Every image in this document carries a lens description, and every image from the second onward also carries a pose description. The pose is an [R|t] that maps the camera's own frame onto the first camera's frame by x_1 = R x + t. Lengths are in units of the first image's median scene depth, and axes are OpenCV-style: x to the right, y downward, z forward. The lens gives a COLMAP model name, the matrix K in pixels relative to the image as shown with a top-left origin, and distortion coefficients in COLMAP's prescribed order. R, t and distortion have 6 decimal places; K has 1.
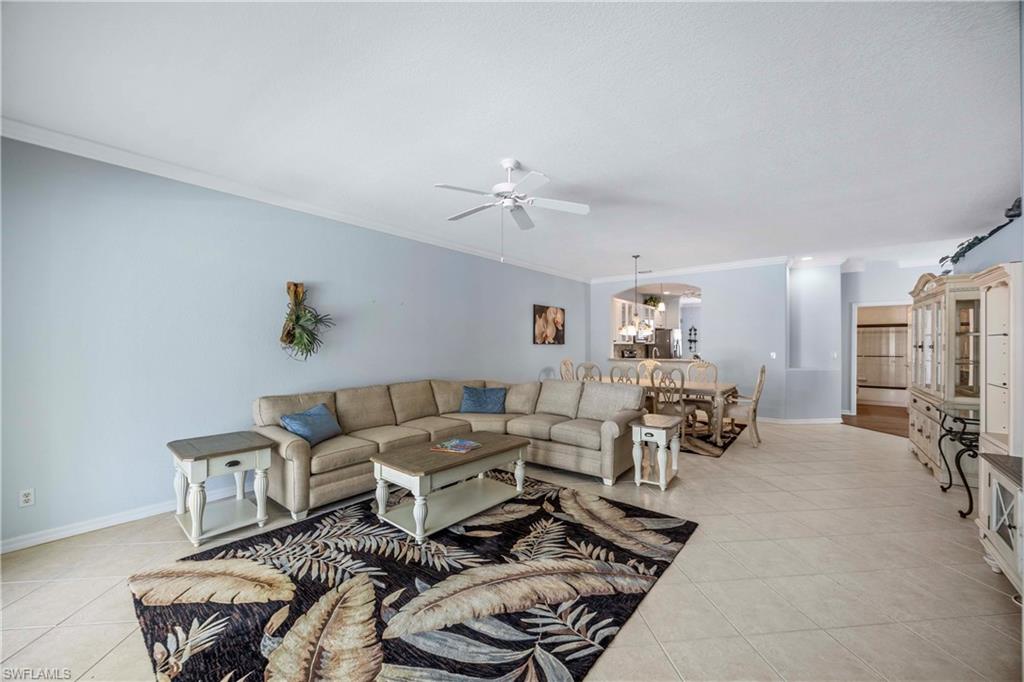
lens RADIAL K [[388.3, 0, 516.6], [0, 388.3, 348.6], [0, 0, 1]] dist [-0.003602, -0.000404]
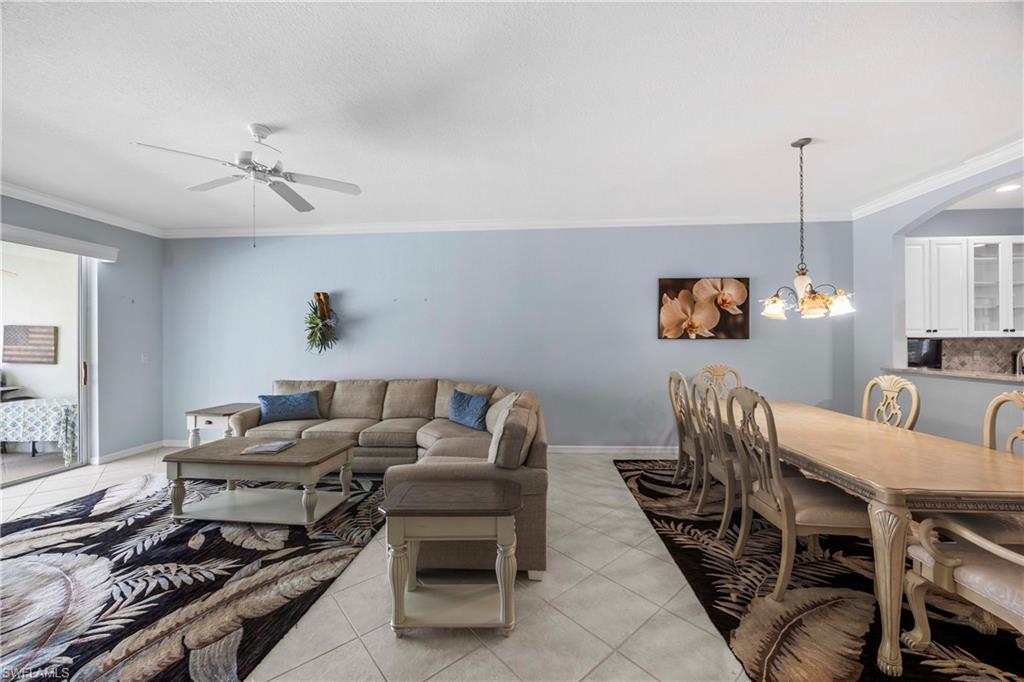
lens RADIAL K [[388.3, 0, 509.8], [0, 388.3, 340.9], [0, 0, 1]] dist [-0.003602, -0.000404]
pose [[0.570138, -0.006016, -0.821527, 1.033127], [-0.004215, 0.999939, -0.010247, -0.002301], [0.821538, 0.009305, 0.570077, 0.999169]]
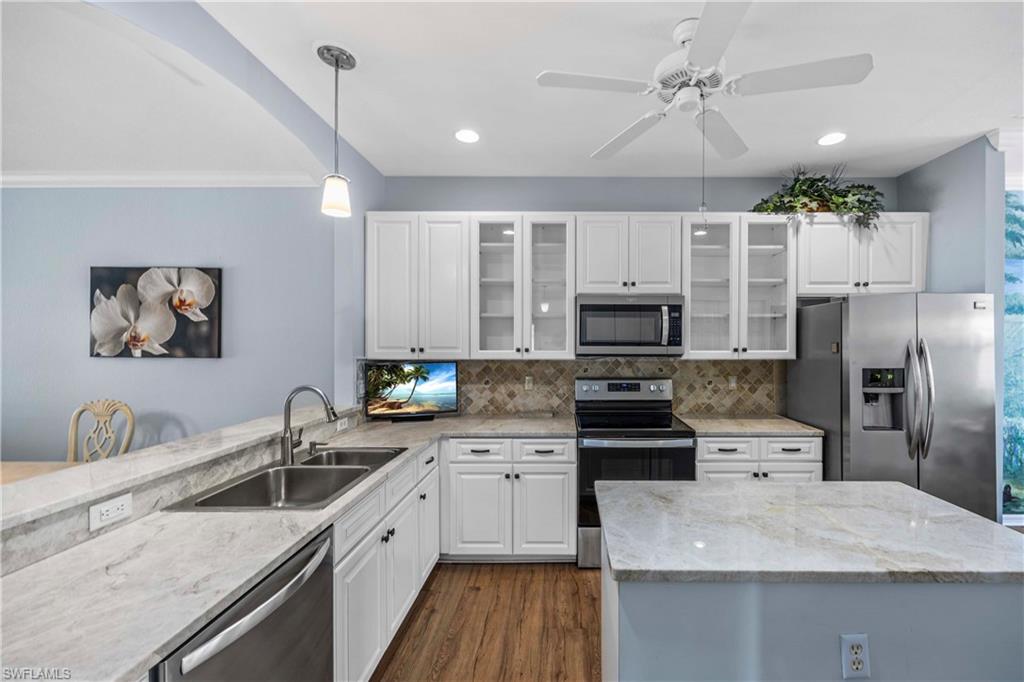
lens RADIAL K [[388.3, 0, 563.9], [0, 388.3, 349.8], [0, 0, 1]] dist [-0.003602, -0.000404]
pose [[0.635675, 0.013389, -0.771841, 1.703012], [-0.010735, 0.999906, 0.008504, -0.069425], [0.771882, 0.002880, 0.635759, 2.680418]]
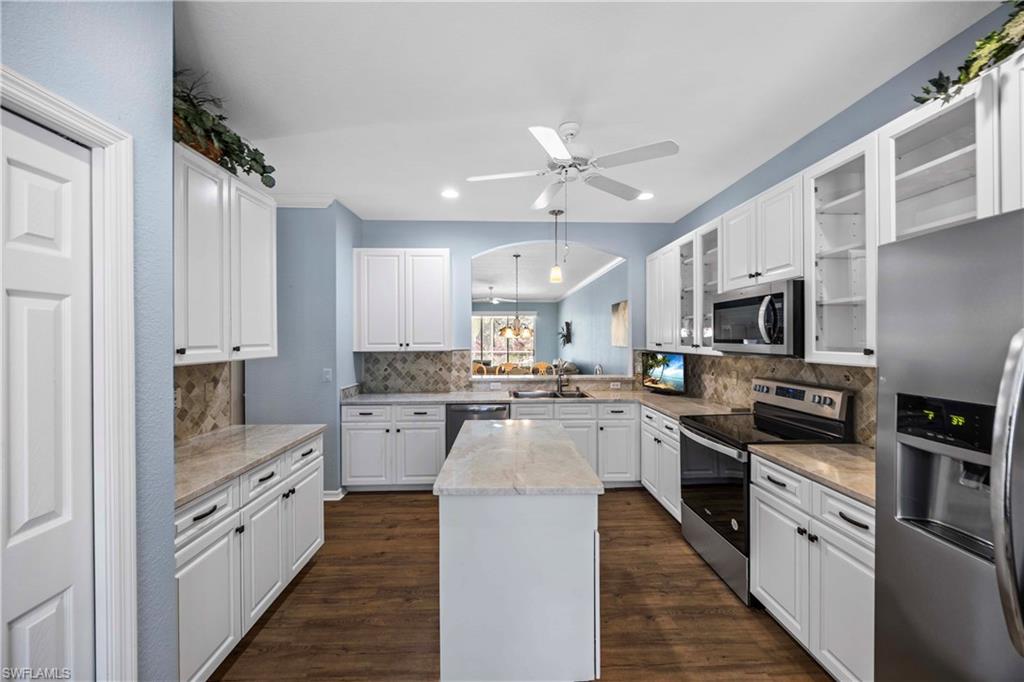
lens RADIAL K [[388.3, 0, 514.0], [0, 388.3, 337.0], [0, 0, 1]] dist [-0.003602, -0.000404]
pose [[-0.744638, 0.000639, -0.667468, 2.027957], [-0.004497, 0.999972, 0.005973, -0.088948], [0.667453, 0.007449, -0.744615, 3.666304]]
